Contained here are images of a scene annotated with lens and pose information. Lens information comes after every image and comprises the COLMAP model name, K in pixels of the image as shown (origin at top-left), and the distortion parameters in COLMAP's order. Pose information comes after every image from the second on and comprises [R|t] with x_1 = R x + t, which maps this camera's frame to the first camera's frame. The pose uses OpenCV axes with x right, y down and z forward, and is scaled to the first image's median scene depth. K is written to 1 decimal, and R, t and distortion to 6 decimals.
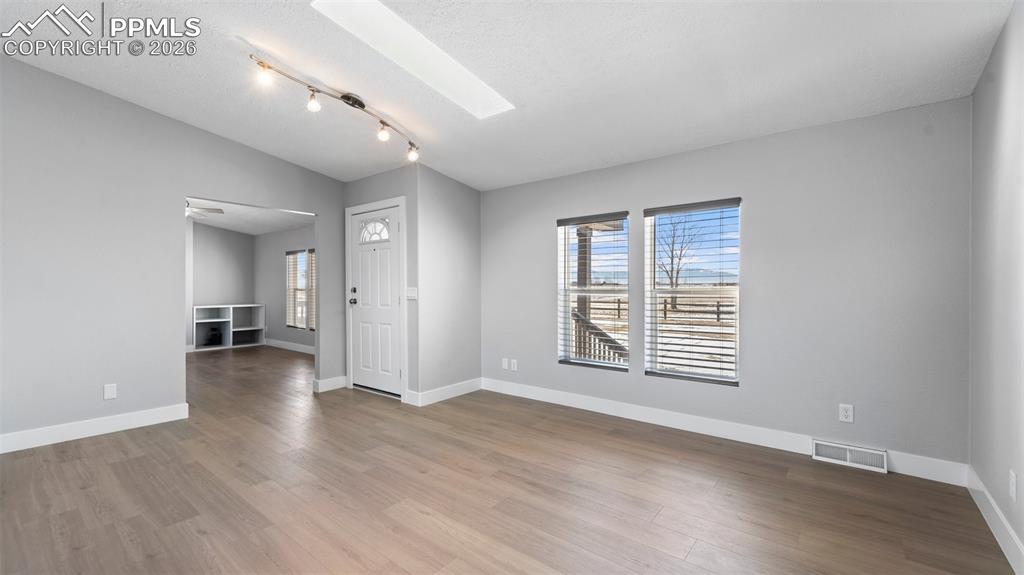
lens RADIAL K [[421.2, 0, 510.1], [0, 421.2, 287.8], [0, 0, 1]] dist [0.009324, -0.009327]
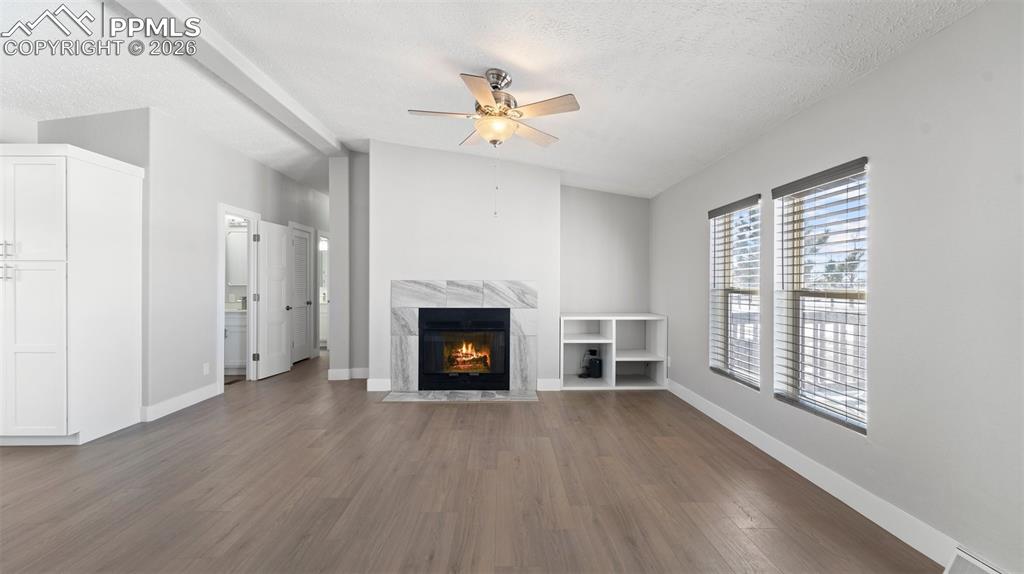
lens RADIAL K [[416.5, 0, 512.0], [0, 416.5, 287.0], [0, 0, 1]] dist [-0.000184, 0.000053]
pose [[0.639364, 0.000364, -0.768904, -0.302268], [-0.002644, 0.999995, -0.001725, 0.001308], [0.768900, 0.003136, 0.639362, 0.515182]]
